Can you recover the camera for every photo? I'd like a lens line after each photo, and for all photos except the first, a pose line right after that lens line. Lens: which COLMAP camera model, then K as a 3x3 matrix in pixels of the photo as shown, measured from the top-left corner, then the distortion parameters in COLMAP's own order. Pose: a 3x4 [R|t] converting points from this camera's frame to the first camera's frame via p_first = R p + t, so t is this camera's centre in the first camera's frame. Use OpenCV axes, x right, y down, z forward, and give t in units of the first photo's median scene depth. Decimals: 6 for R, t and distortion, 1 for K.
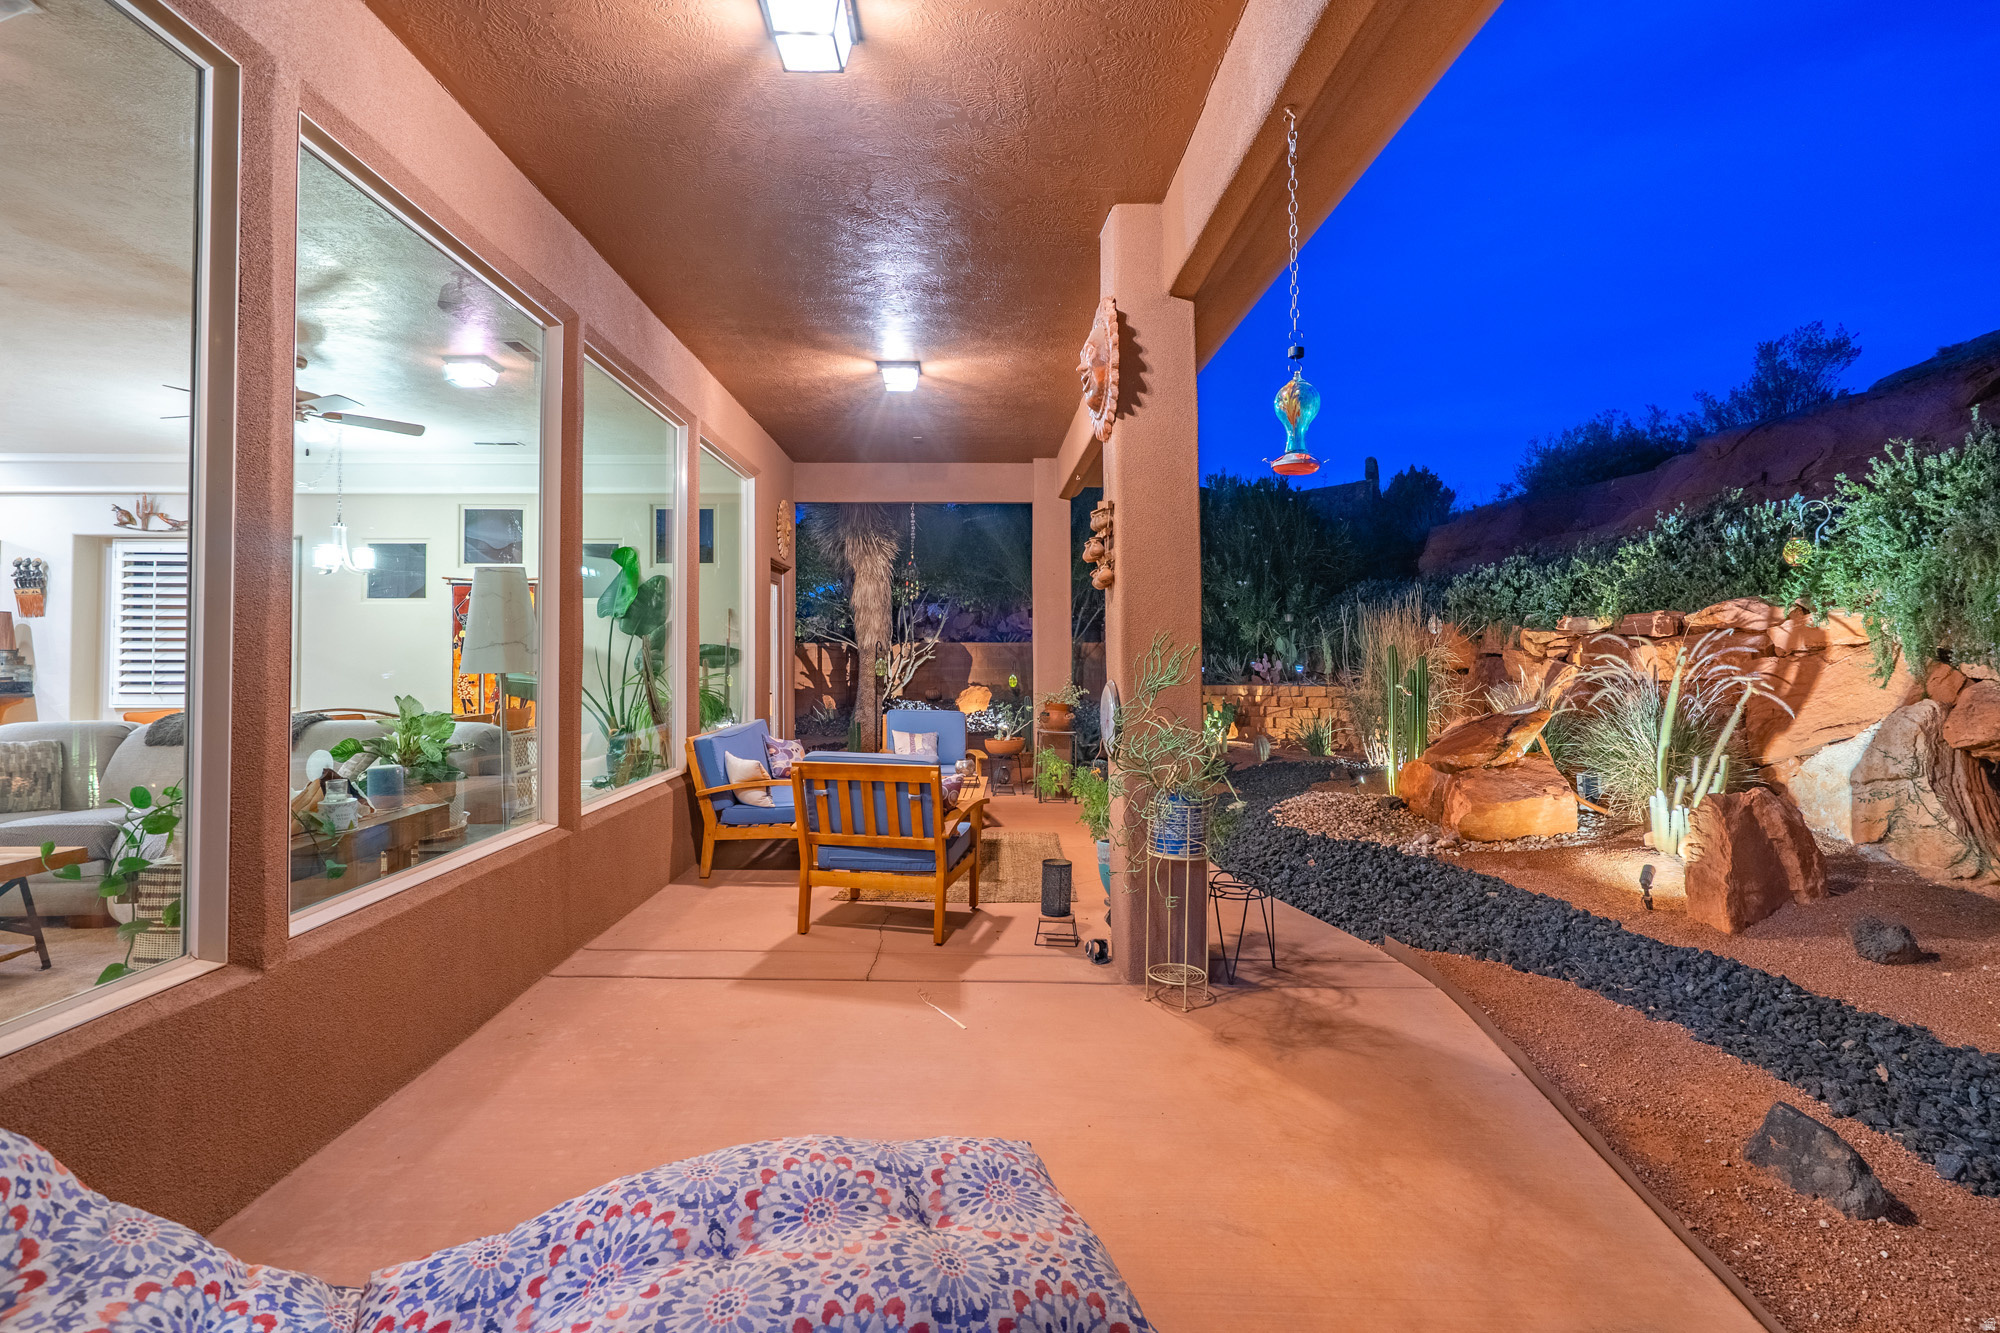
lens RADIAL K [[935.5, 0, 967.4], [0, 935.5, 644.2], [0, 0, 1]] dist [0.003521, 0.000961]
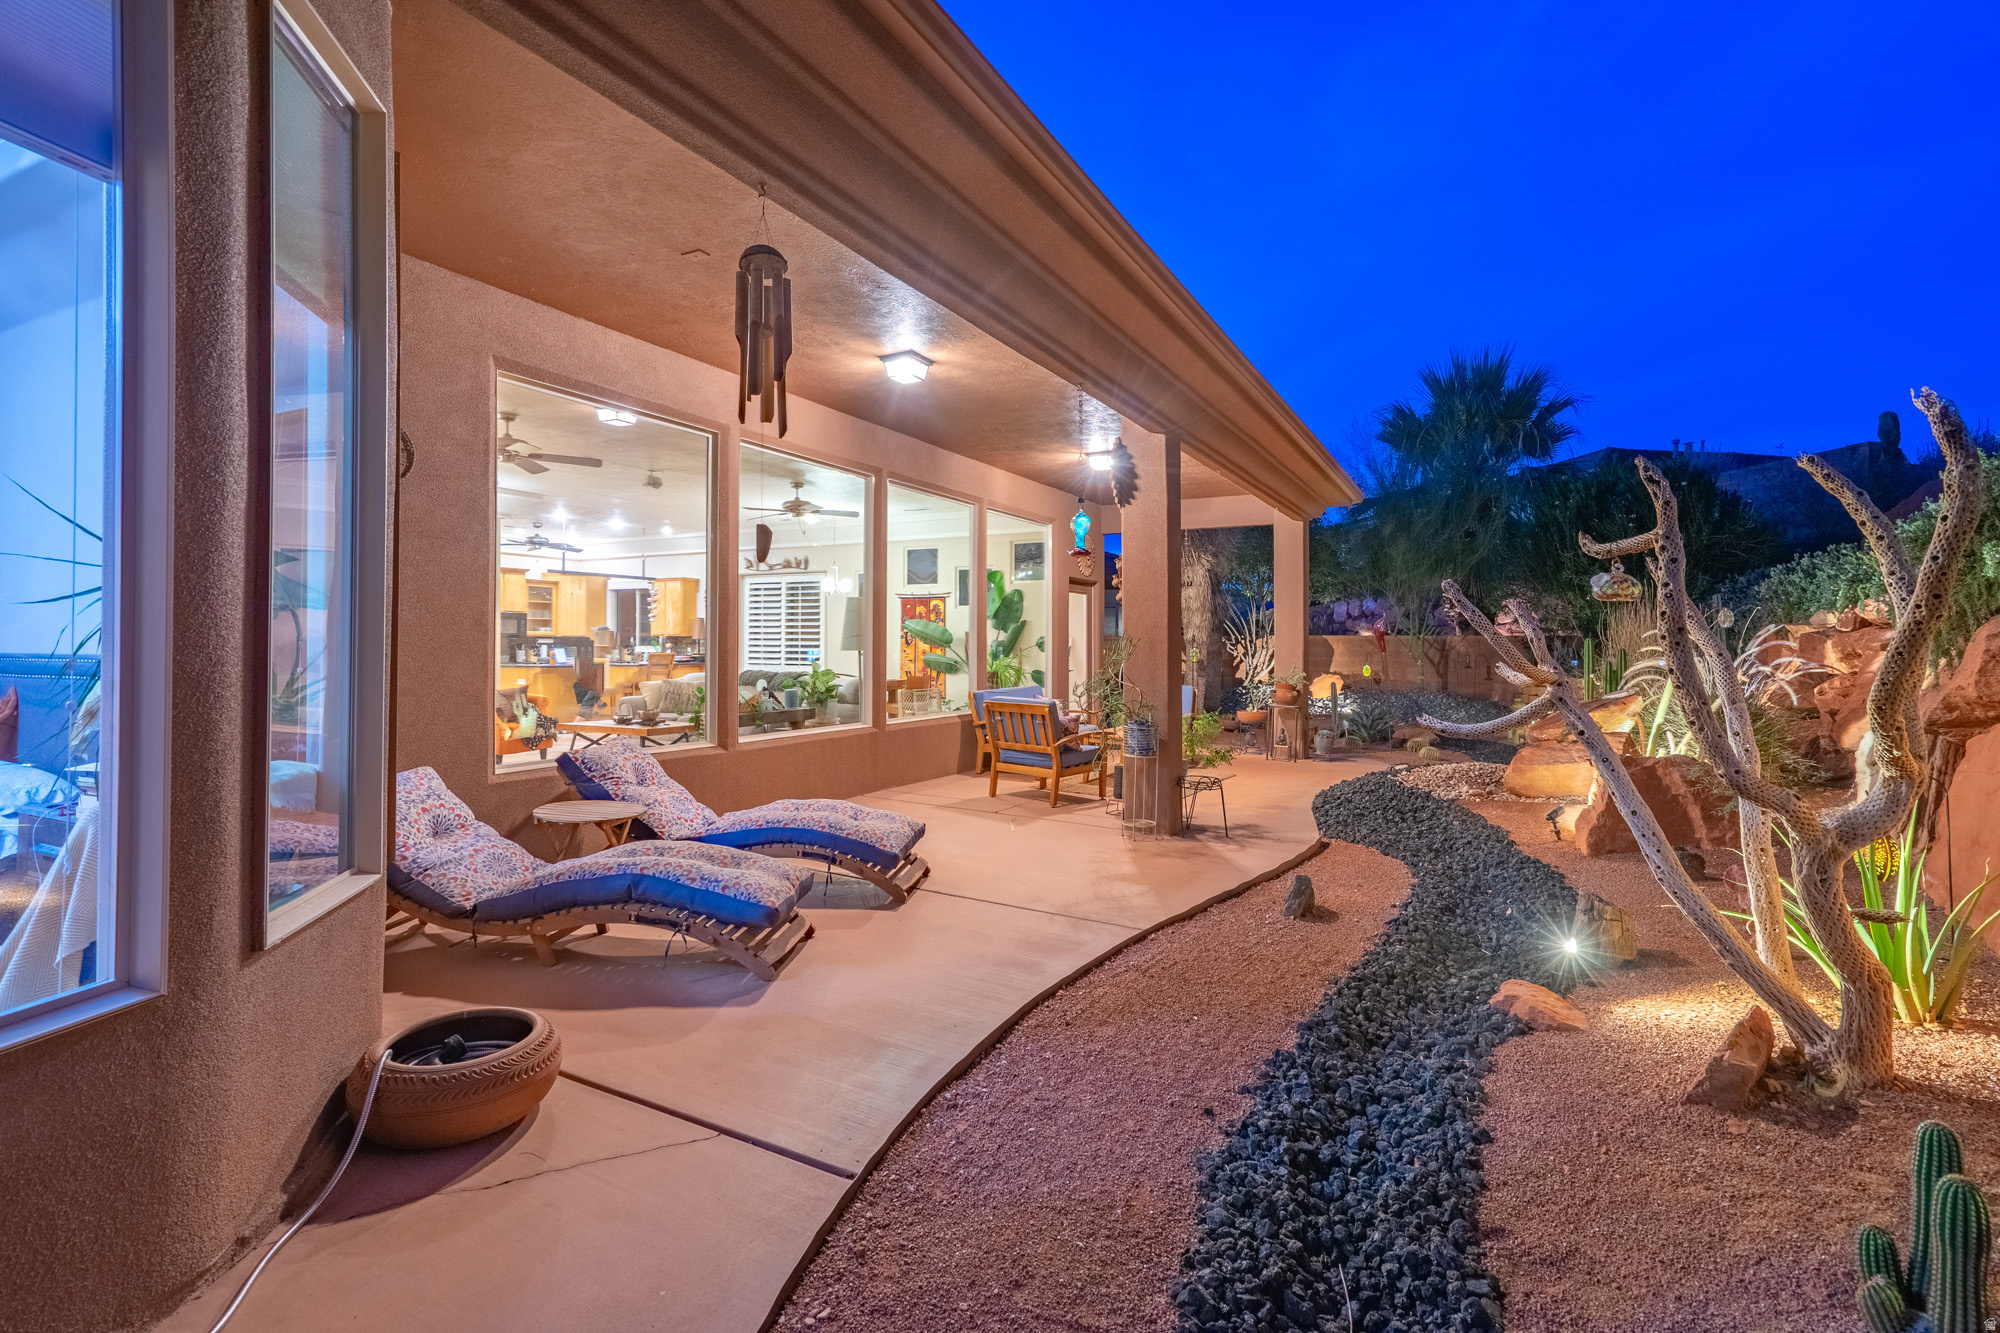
lens RADIAL K [[875.4, 0, 947.5], [0, 875.4, 637.3], [0, 0, 1]] dist [0.002828, 0.000191]
pose [[0.856268, 0.001516, -0.516530, 0.293701], [-0.001188, 0.999999, 0.000965, 0.000235], [0.516530, -0.000213, 0.856269, -0.229345]]
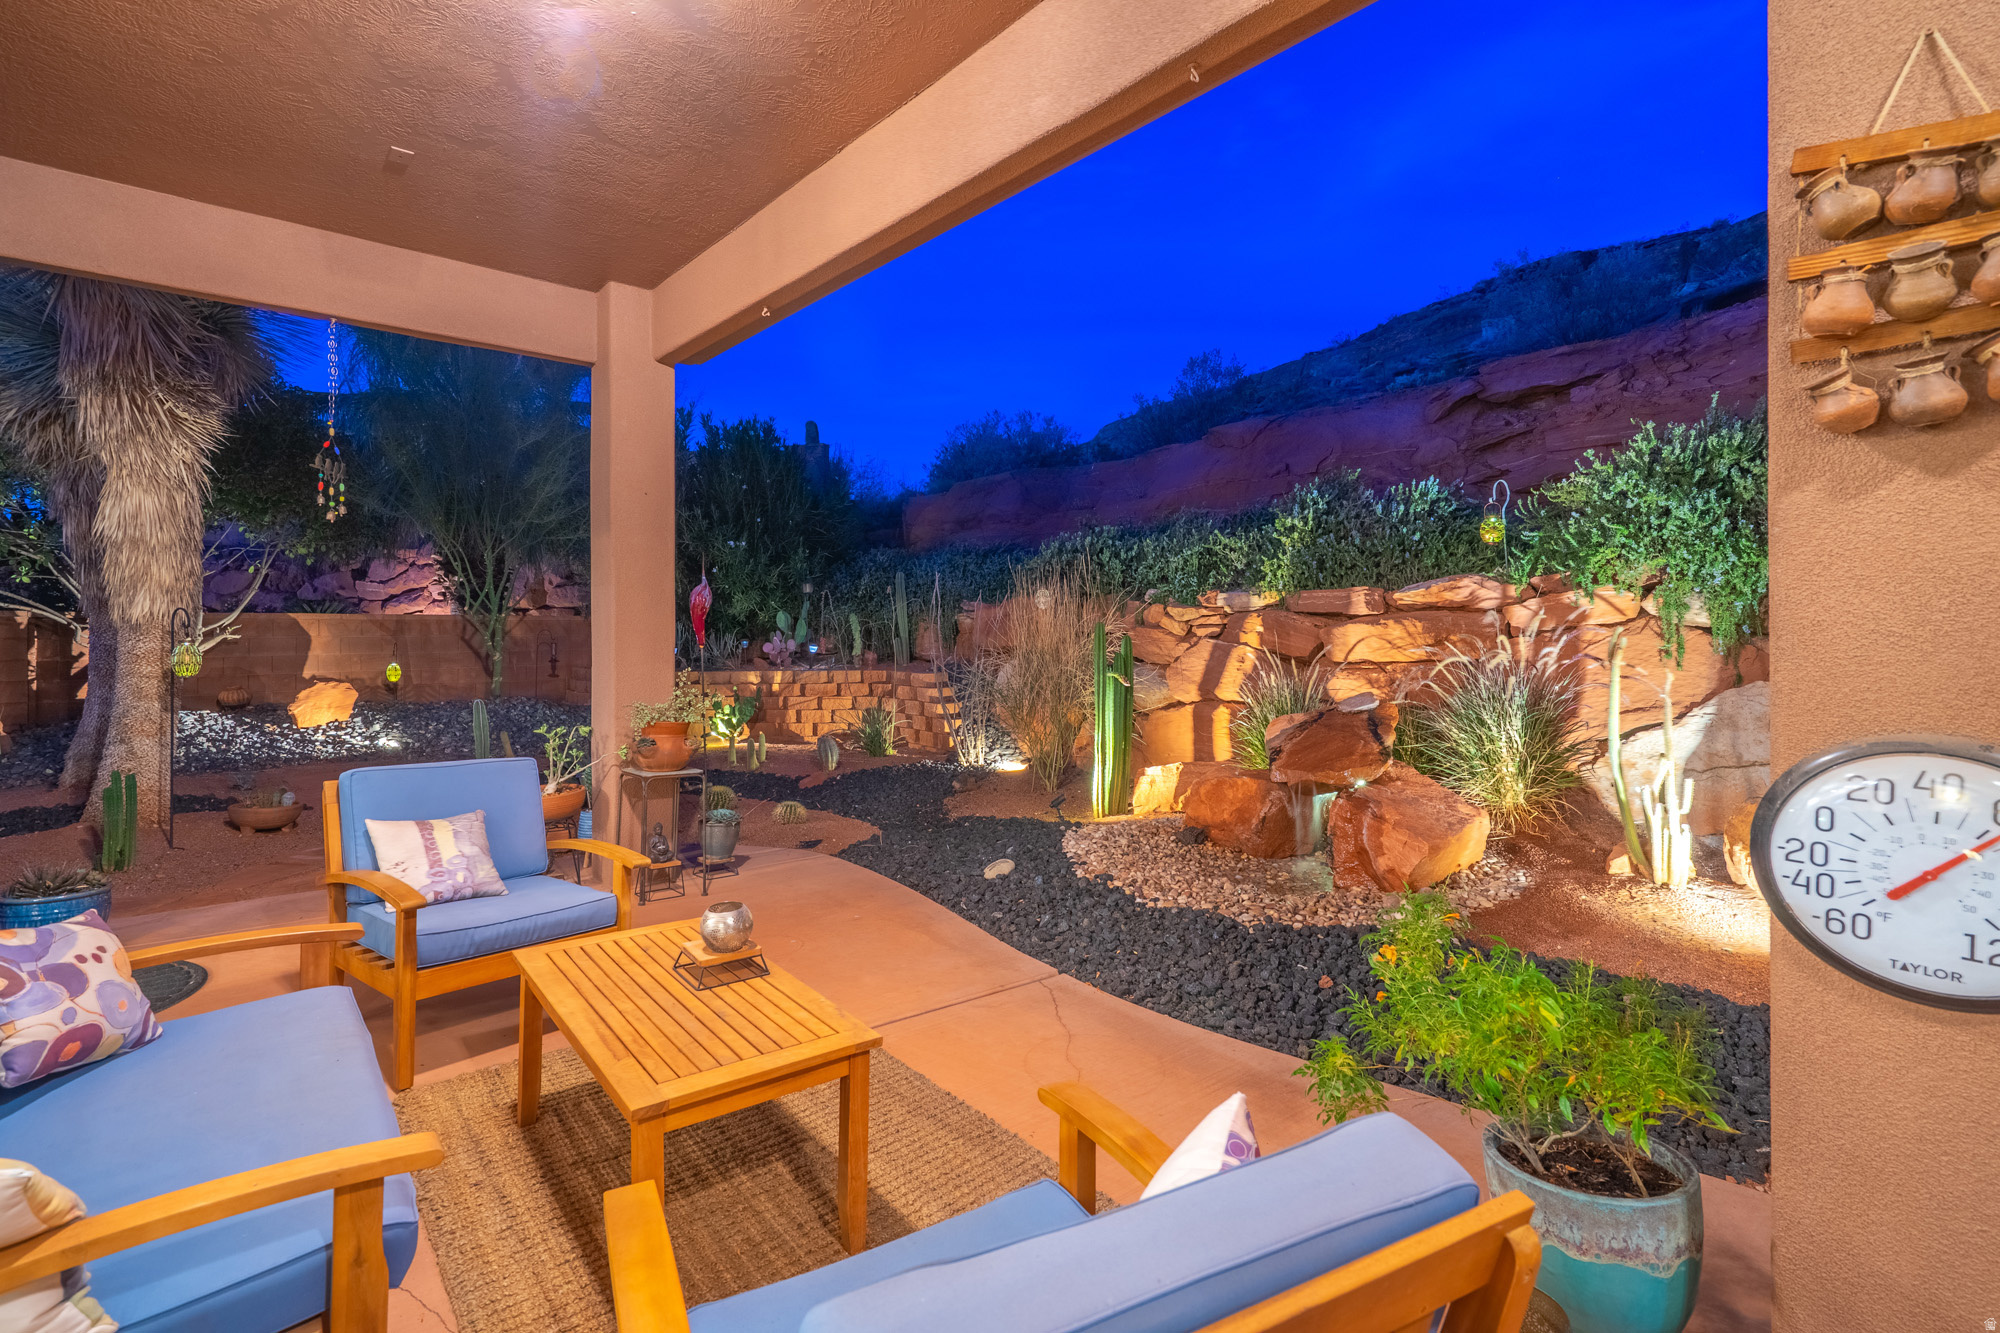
lens RADIAL K [[935.5, 0, 981.2], [0, 935.5, 631.4], [0, 0, 1]] dist [0.003521, 0.000961]
pose [[0.761886, -0.000284, 0.647711, -0.120213], [-0.007489, 0.999929, 0.009248, 0.002357], [-0.647668, -0.011897, 0.761830, 0.433856]]
